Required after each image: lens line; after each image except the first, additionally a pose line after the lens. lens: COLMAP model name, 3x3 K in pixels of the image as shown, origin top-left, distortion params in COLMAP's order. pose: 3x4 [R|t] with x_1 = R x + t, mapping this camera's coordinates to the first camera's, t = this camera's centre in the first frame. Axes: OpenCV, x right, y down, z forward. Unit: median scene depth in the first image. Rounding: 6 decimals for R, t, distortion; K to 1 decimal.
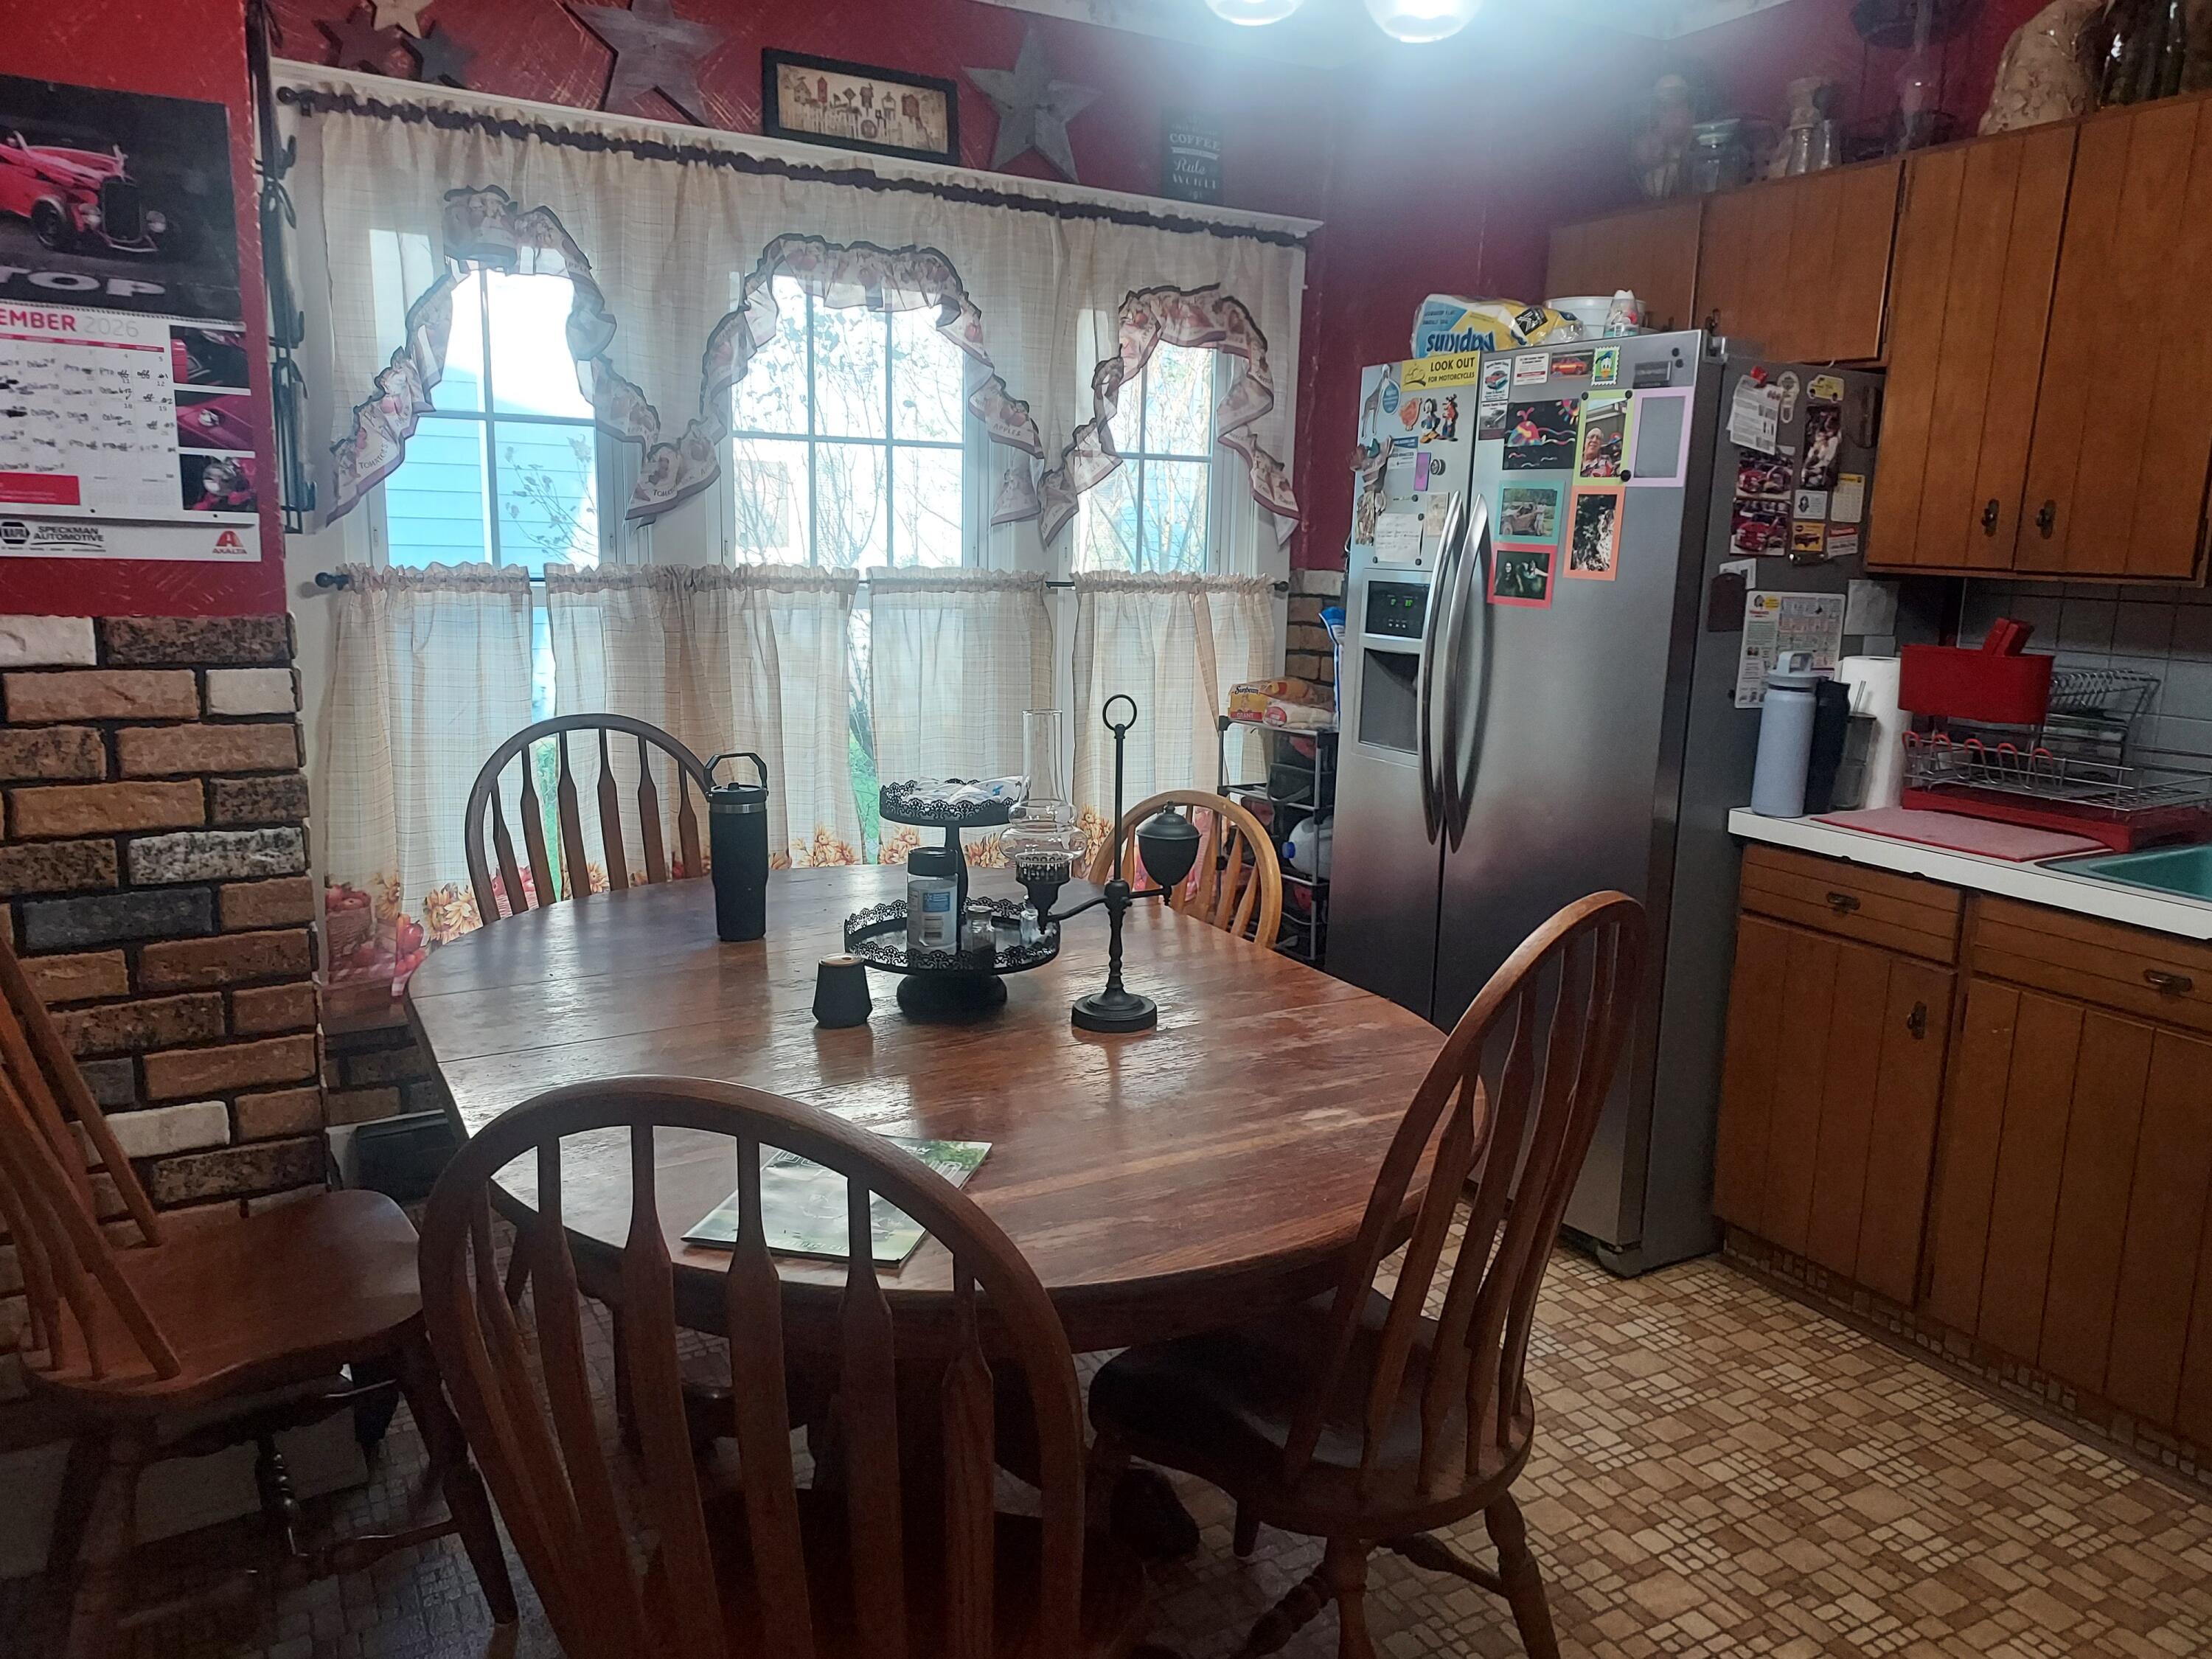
lens RADIAL K [[1592.9, 0, 1114.1], [0, 1592.9, 832.0], [0, 0, 1]] dist [0.036538, -0.008567]
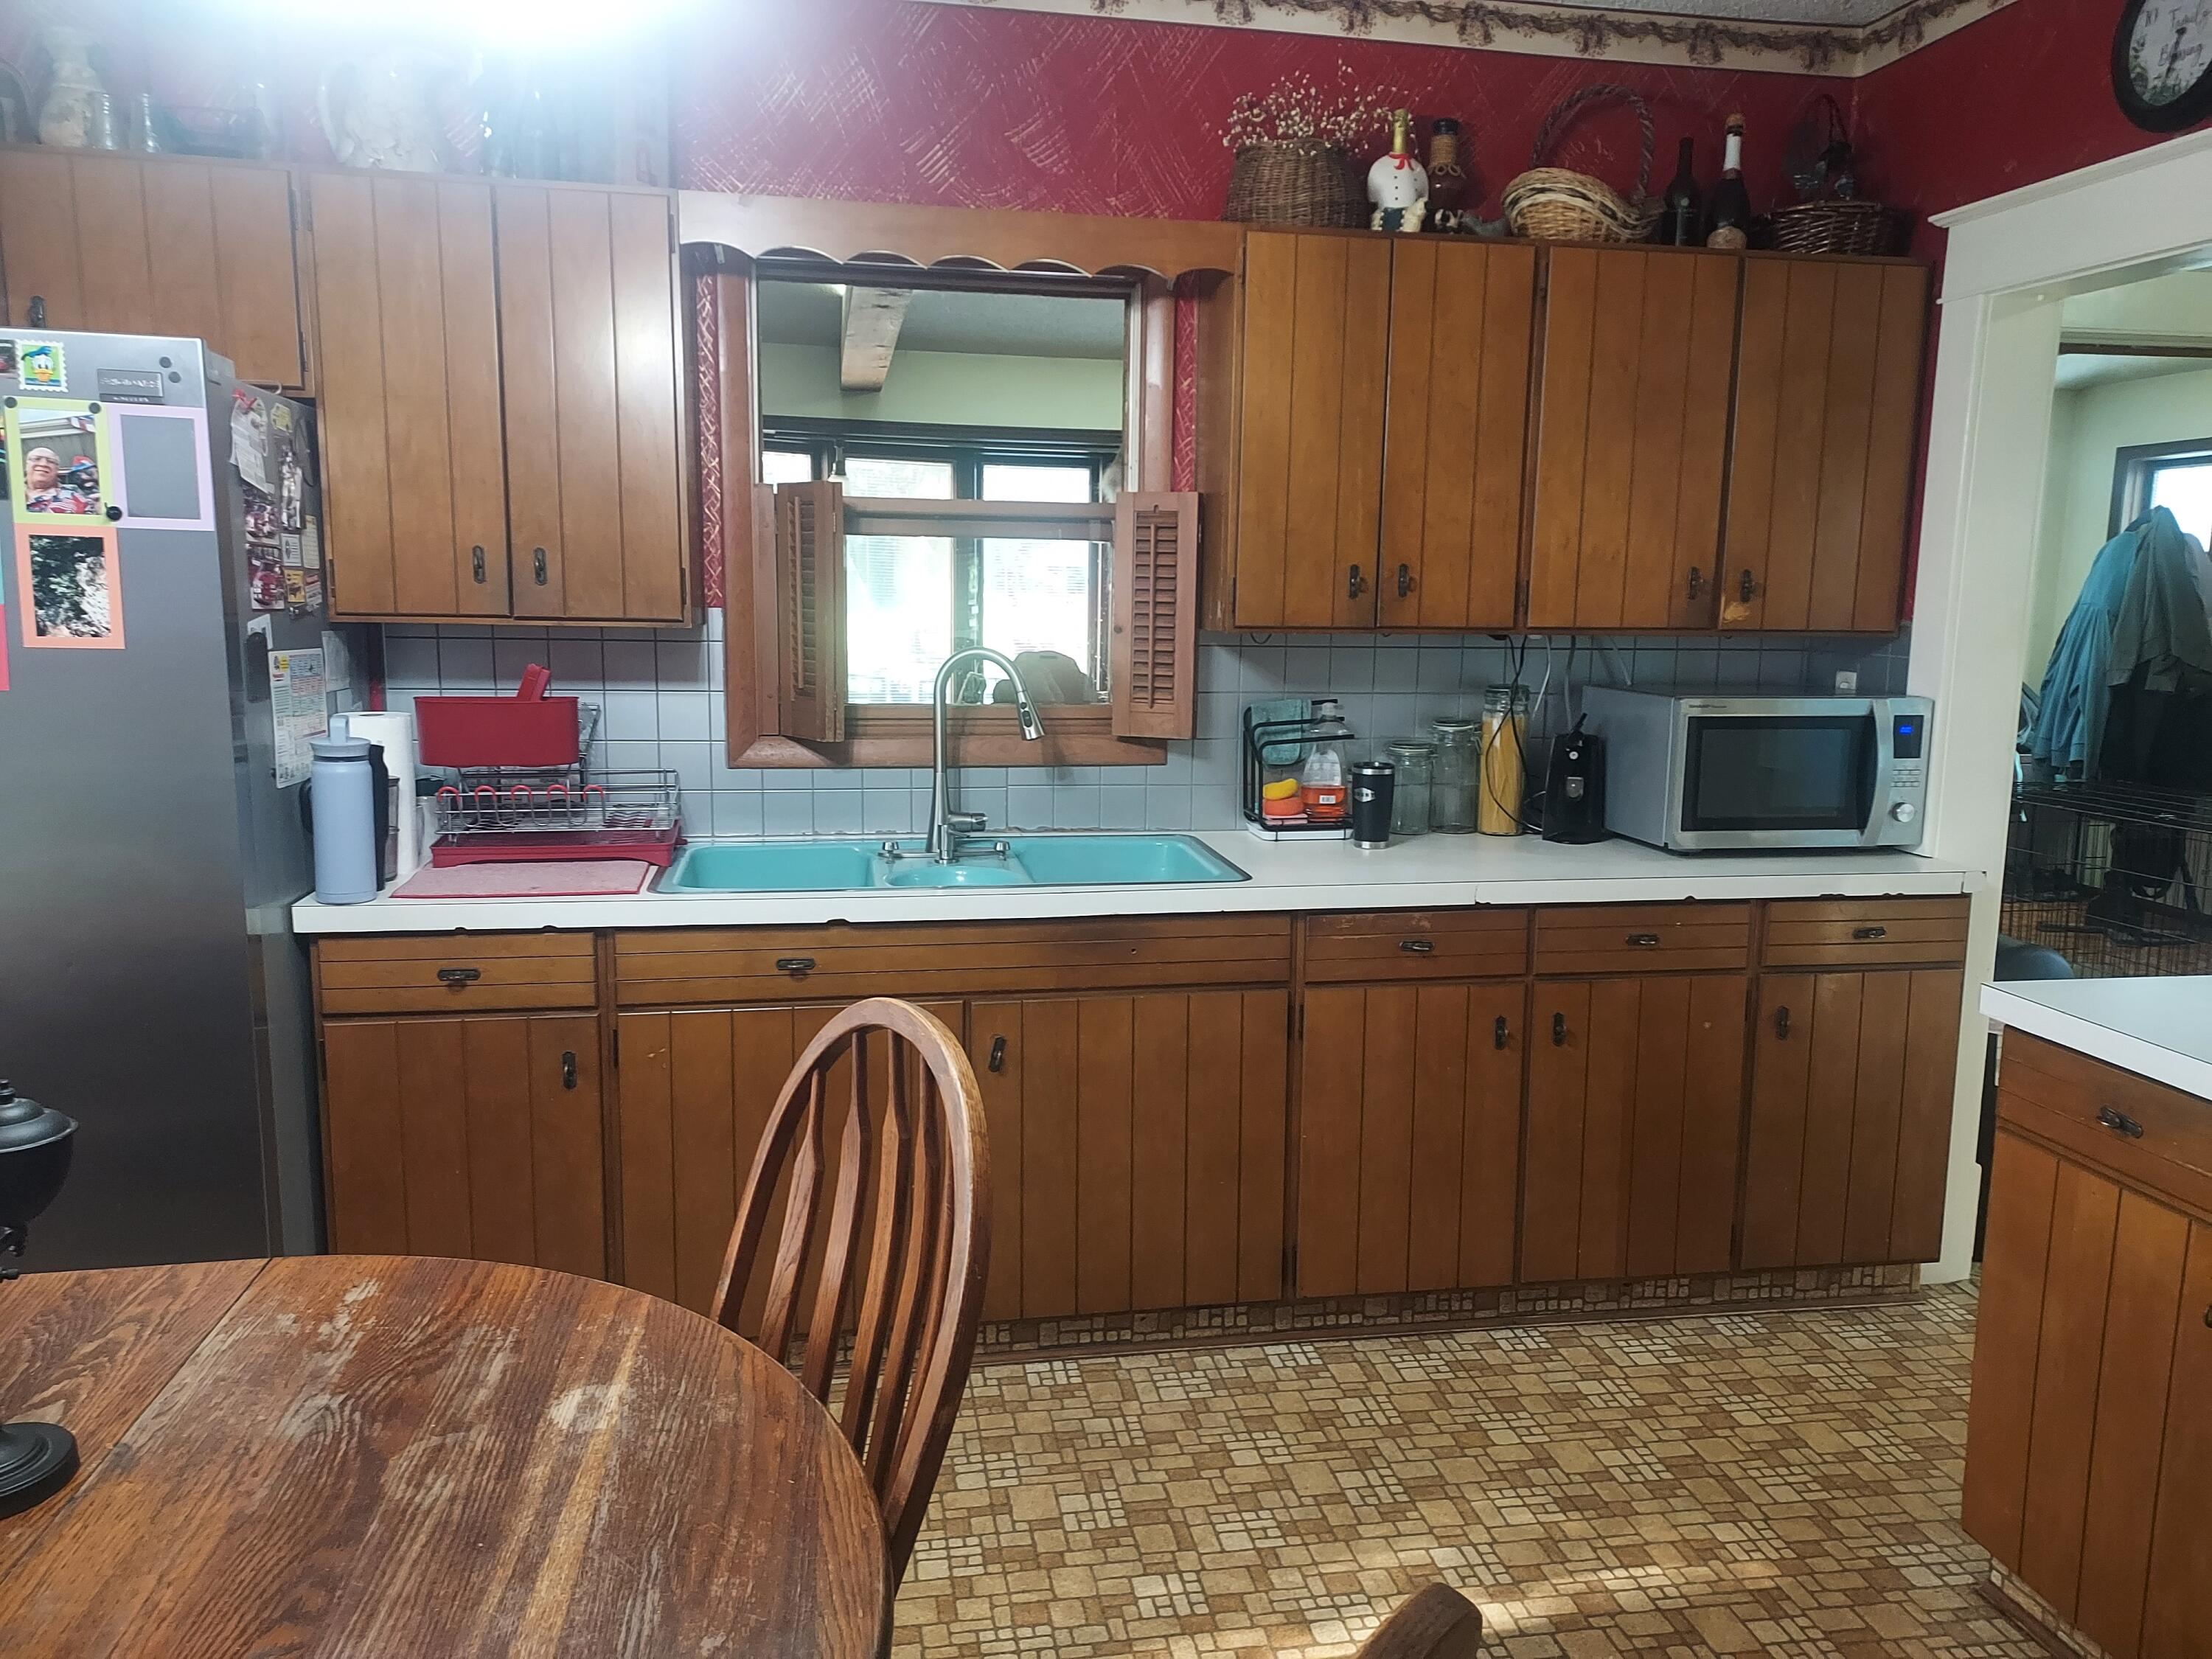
lens RADIAL K [[1592.9, 0, 1127.0], [0, 1592.9, 821.7], [0, 0, 1]] dist [0.036538, -0.008567]
pose [[0.338761, -0.163340, 0.926586, -0.259045], [0.178309, 0.978114, 0.107233, -0.073516], [-0.923822, 0.128893, 0.360472, 0.287598]]
